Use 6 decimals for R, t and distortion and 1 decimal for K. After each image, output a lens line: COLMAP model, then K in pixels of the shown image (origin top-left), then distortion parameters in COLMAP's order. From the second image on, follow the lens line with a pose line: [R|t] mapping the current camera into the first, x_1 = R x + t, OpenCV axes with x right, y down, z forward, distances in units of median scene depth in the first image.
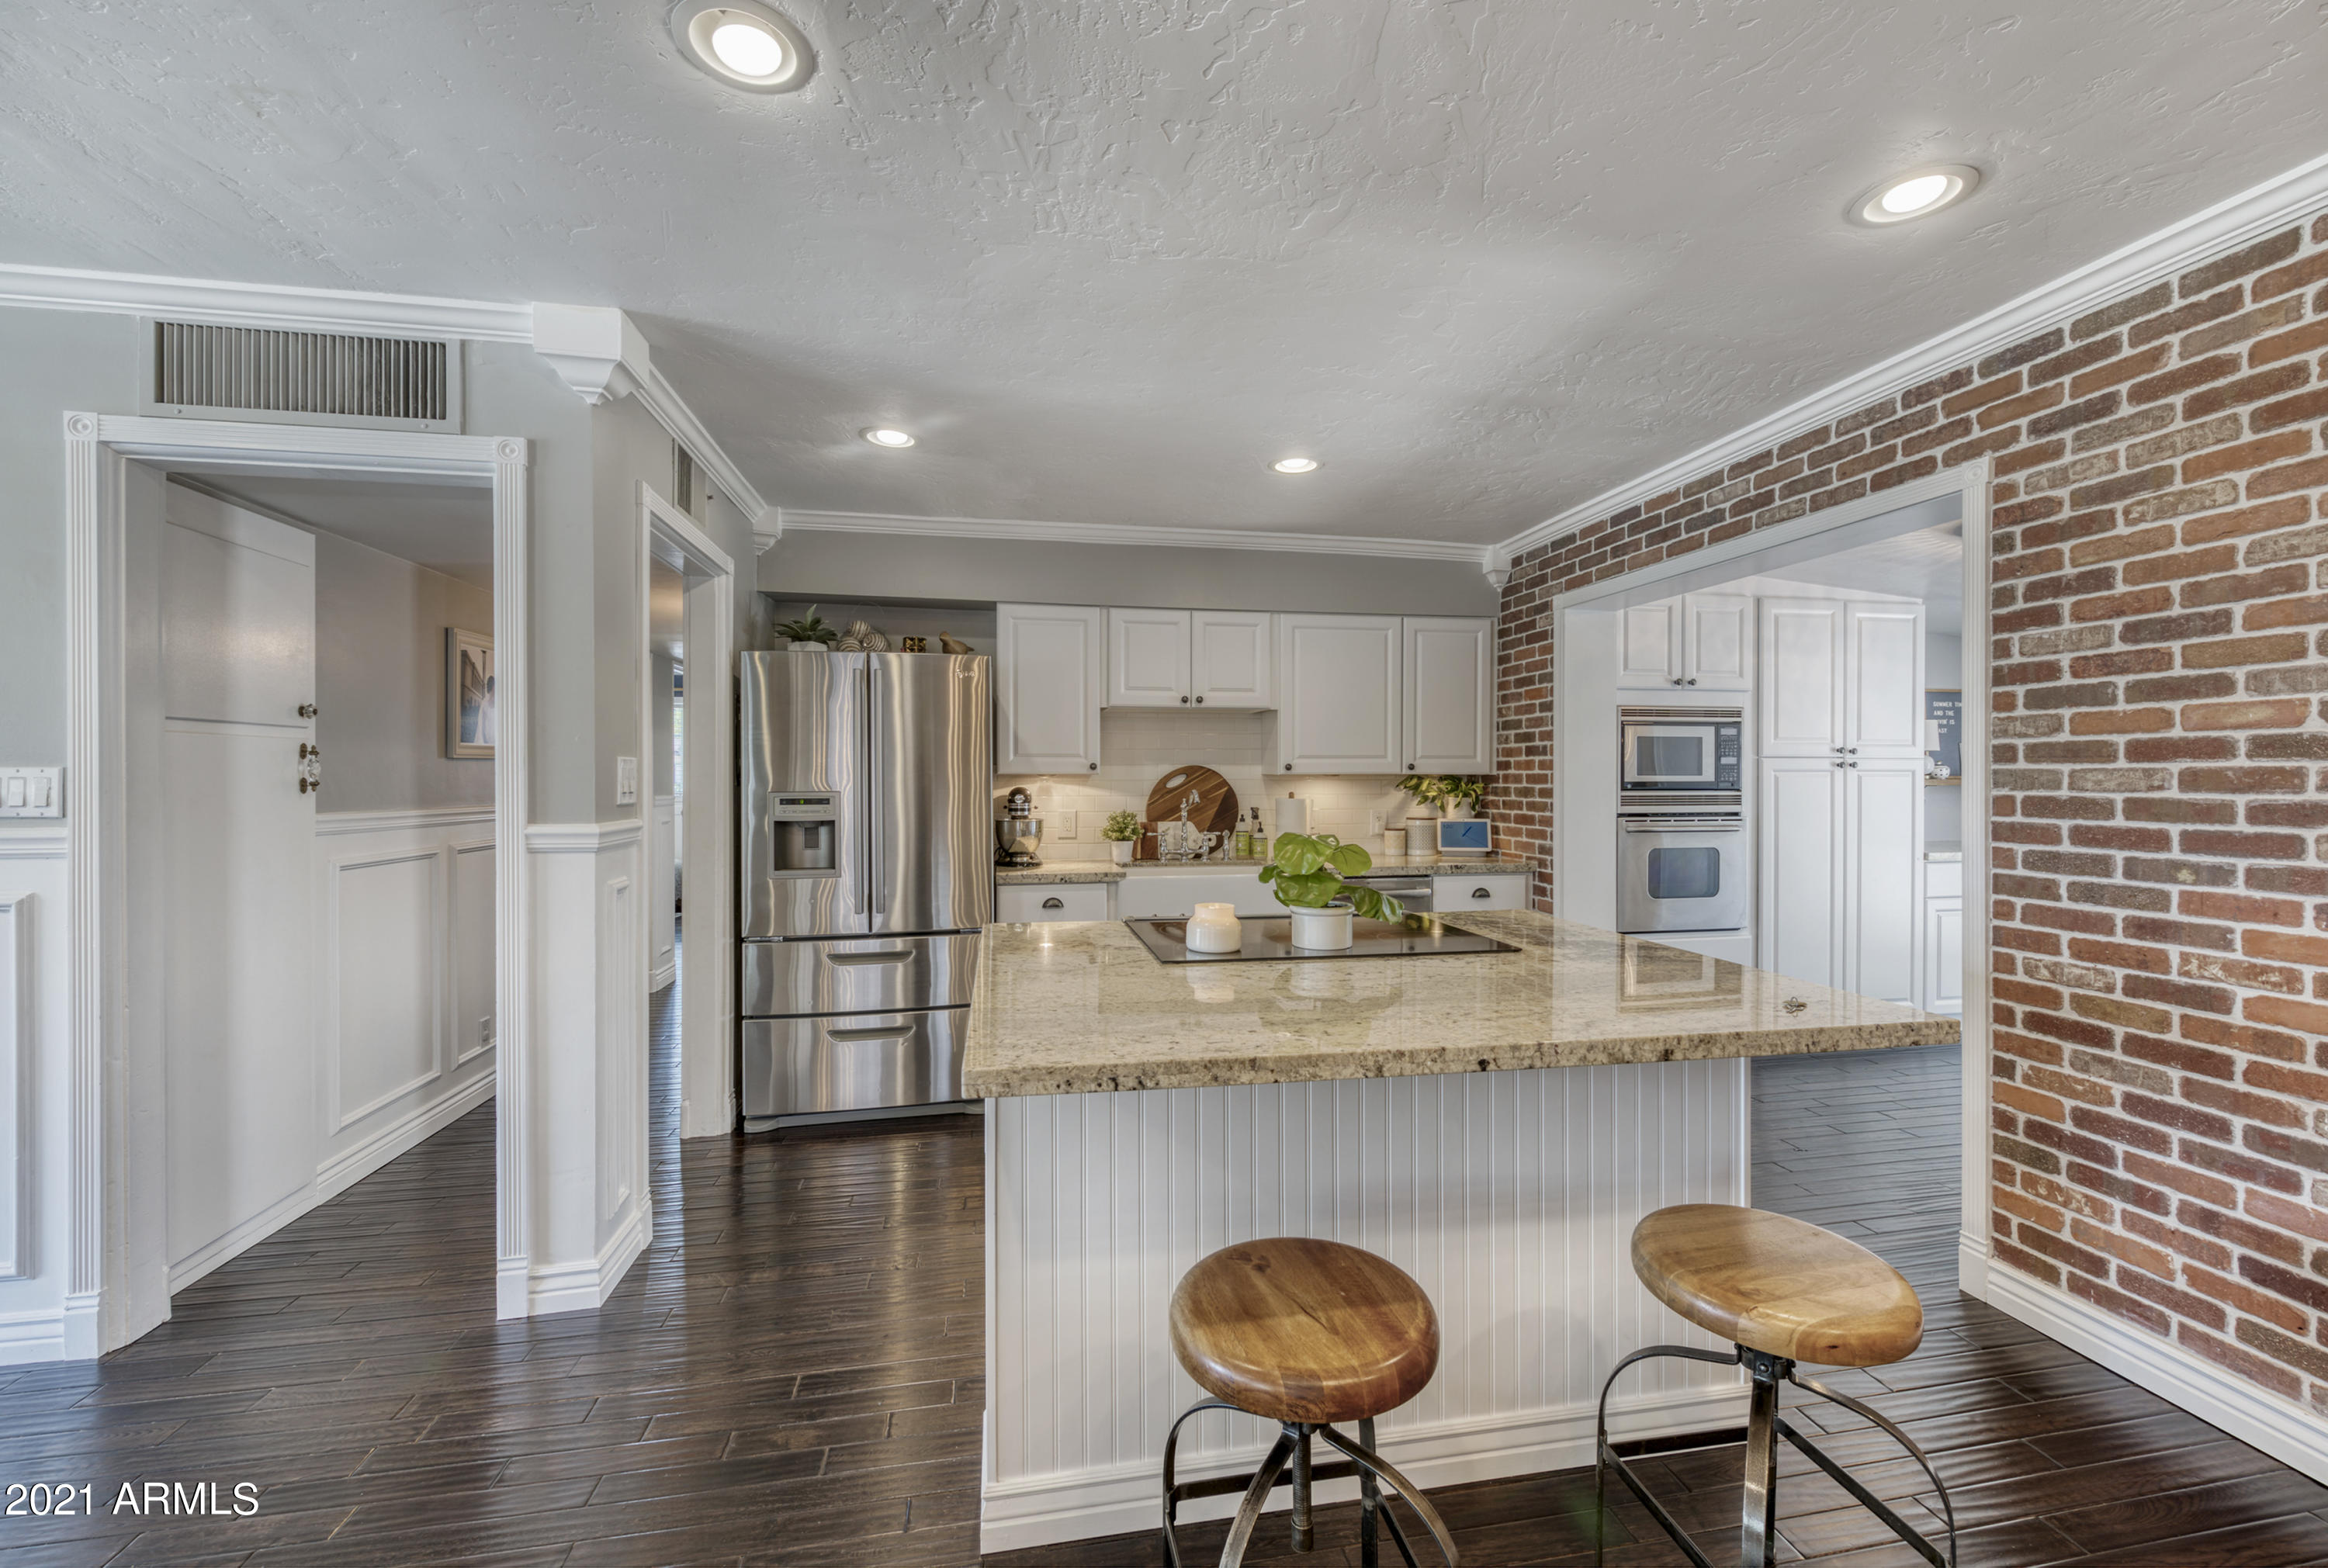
lens RADIAL K [[926.5, 0, 1167.1], [0, 926.5, 782.5], [0, 0, 1]] dist [0.001910, -0.001404]
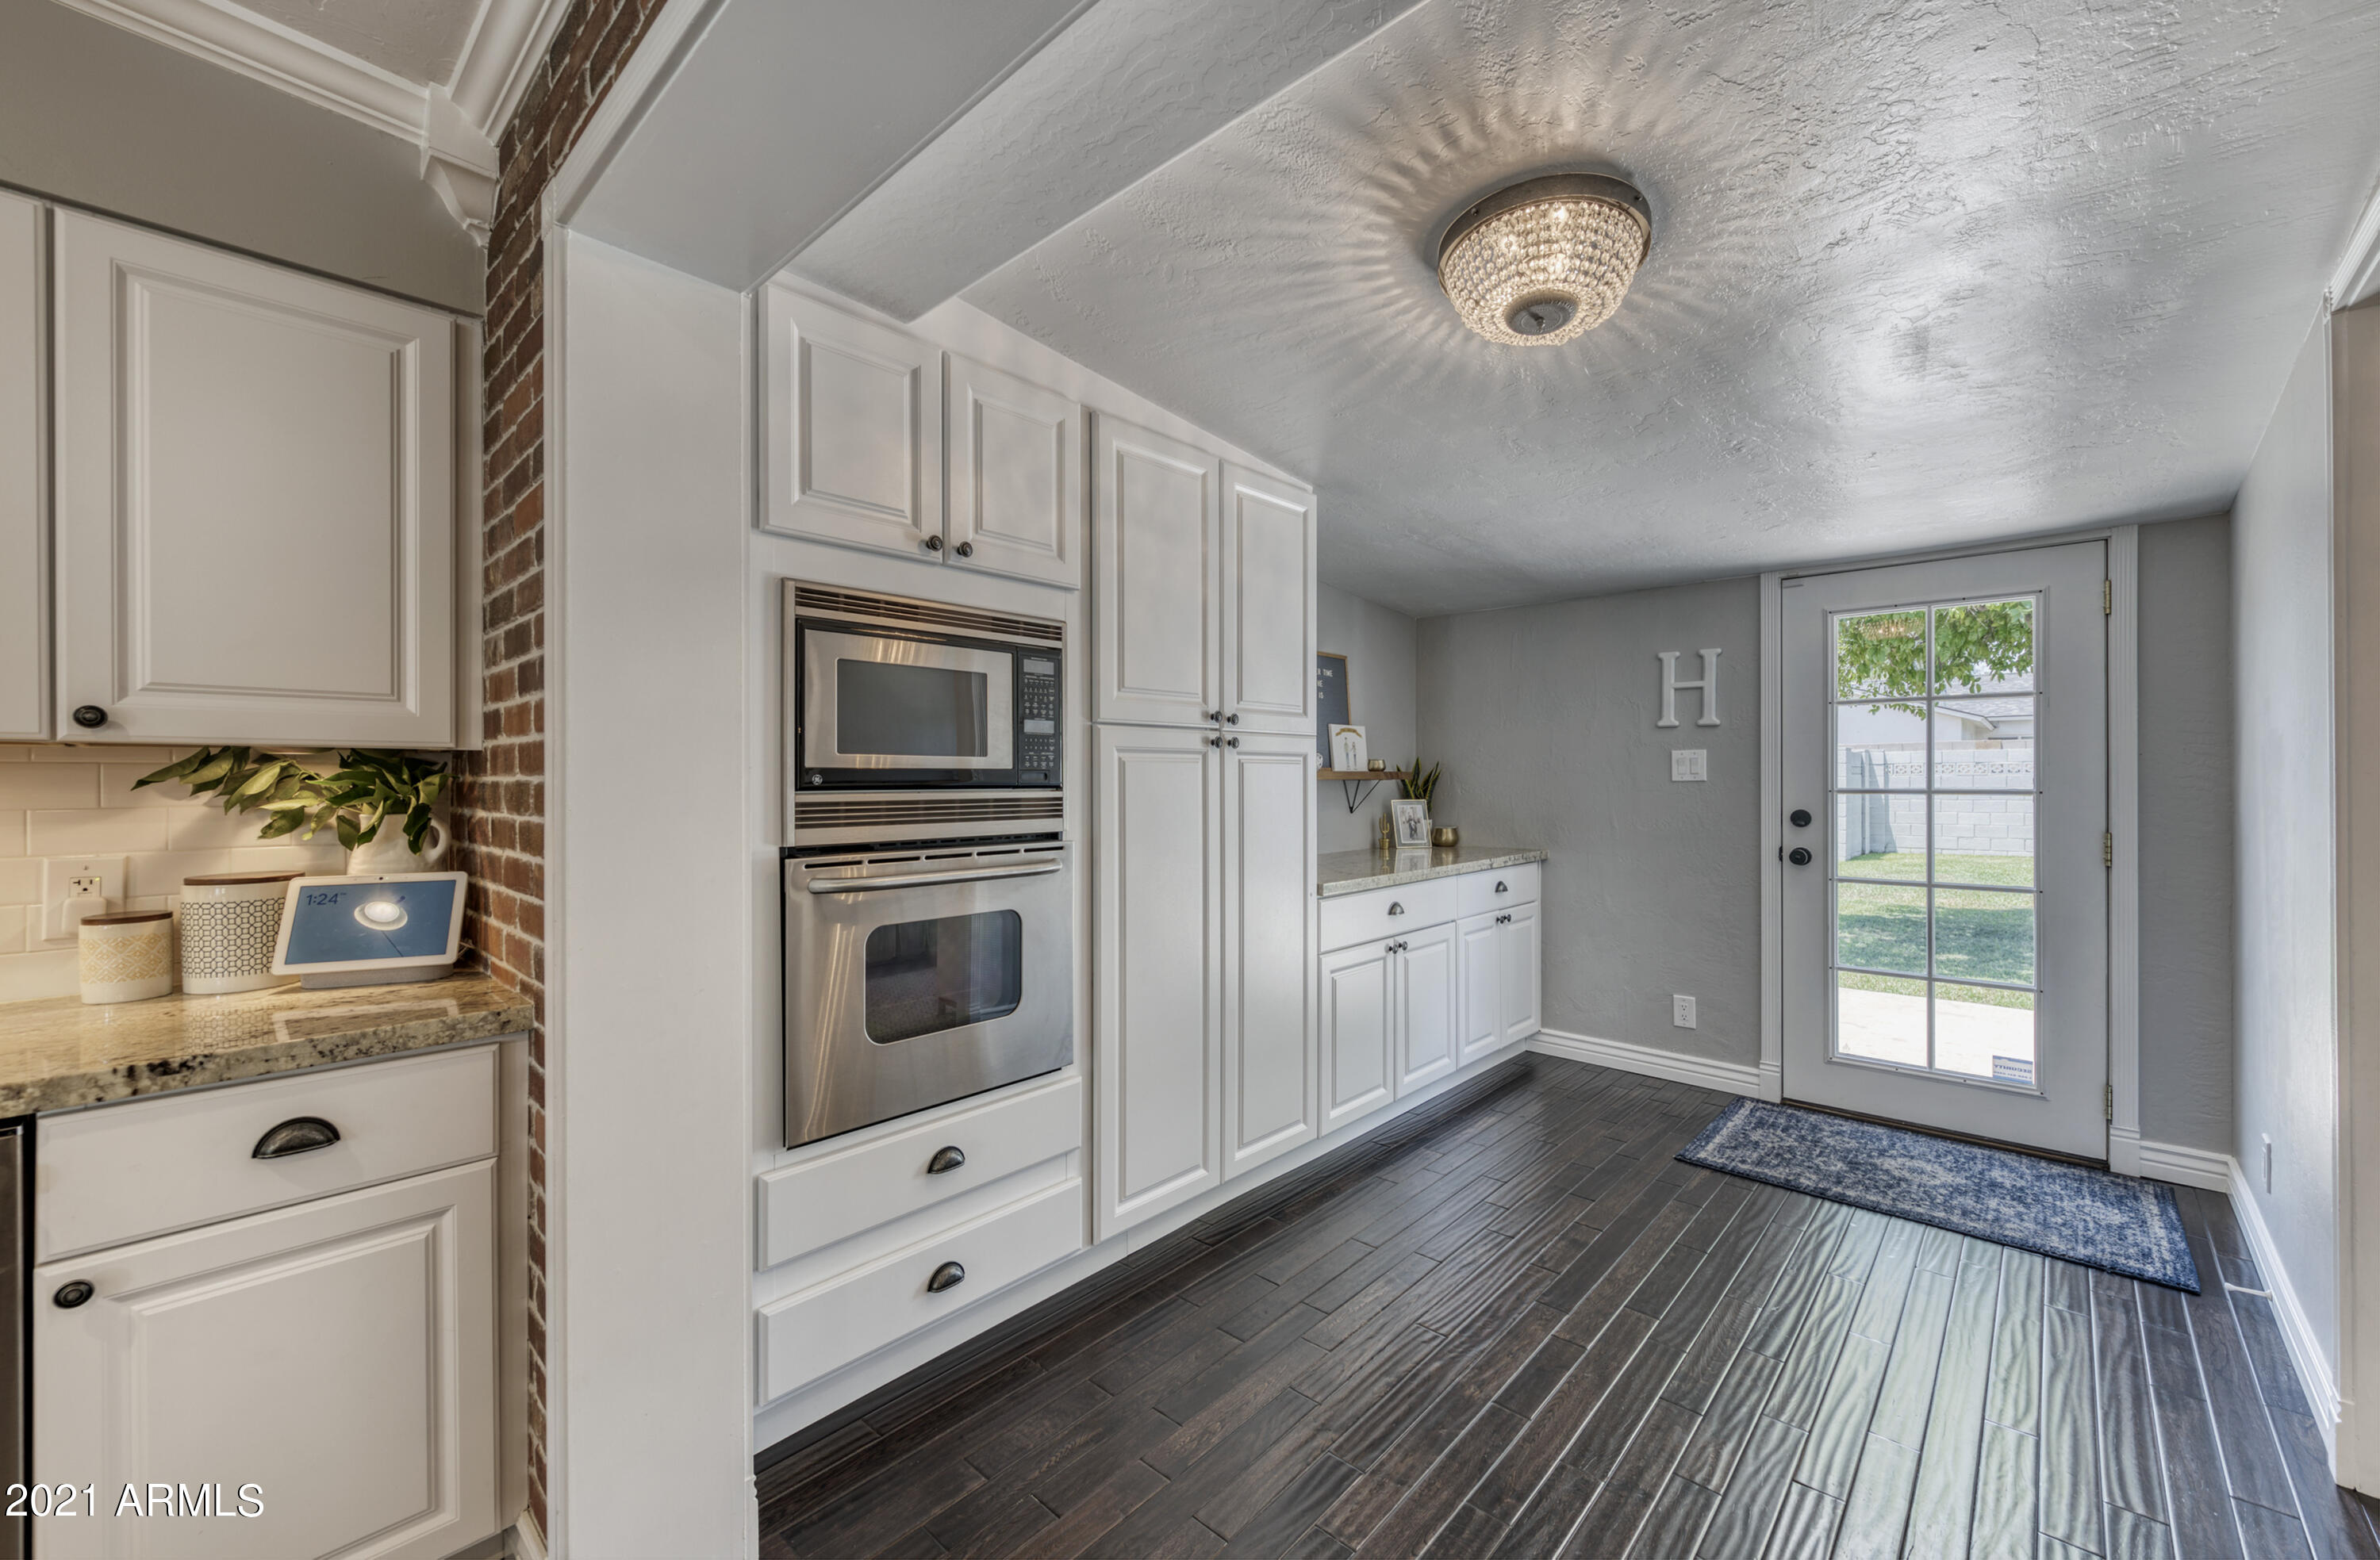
lens RADIAL K [[946.5, 0, 1189.0], [0, 946.5, 774.8], [0, 0, 1]] dist [-0.002691, -0.000115]
pose [[0.797693, 0.001148, 0.603063, 0.389907], [0.006056, 0.999933, -0.009914, 0.007504], [-0.603034, 0.011561, 0.797632, 0.588487]]
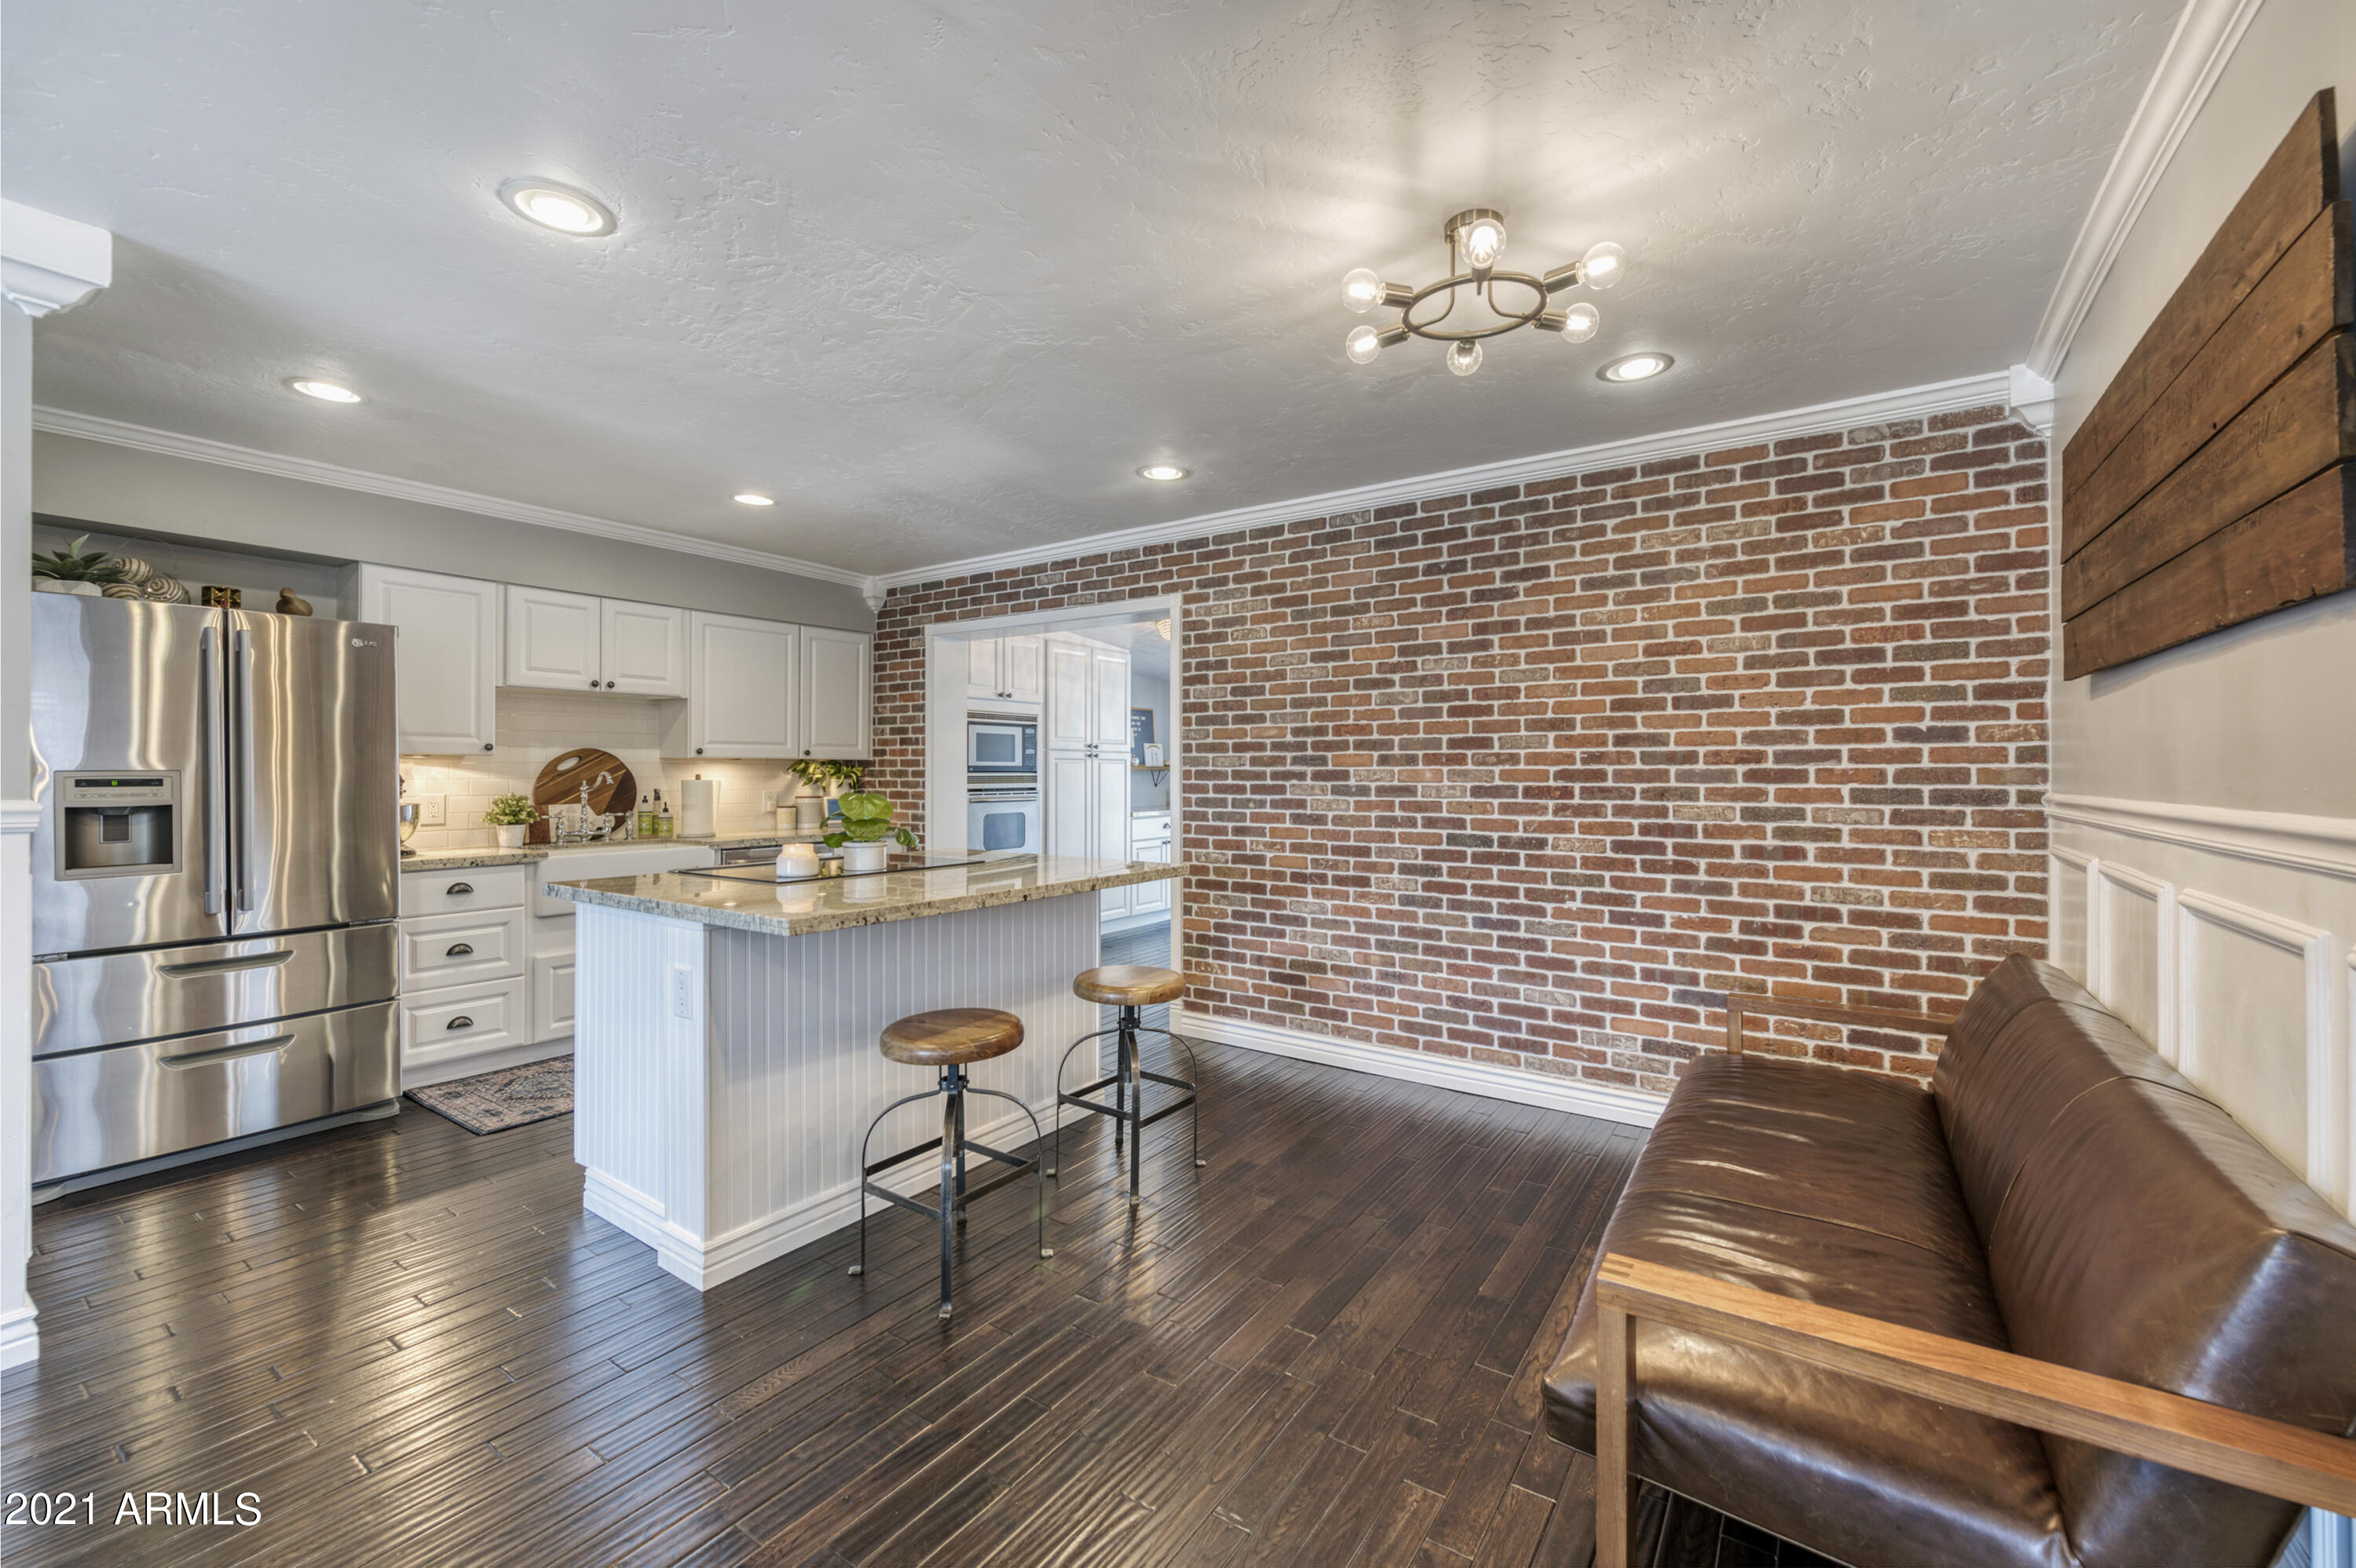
lens RADIAL K [[936.8, 0, 1196.2], [0, 936.8, 768.8], [0, 0, 1]] dist [0.001118, -0.000312]
pose [[0.700554, 0.001998, 0.713596, -0.261407], [0.002720, 0.999981, -0.005470, 0.012518], [-0.713594, 0.005773, 0.700536, -0.208859]]
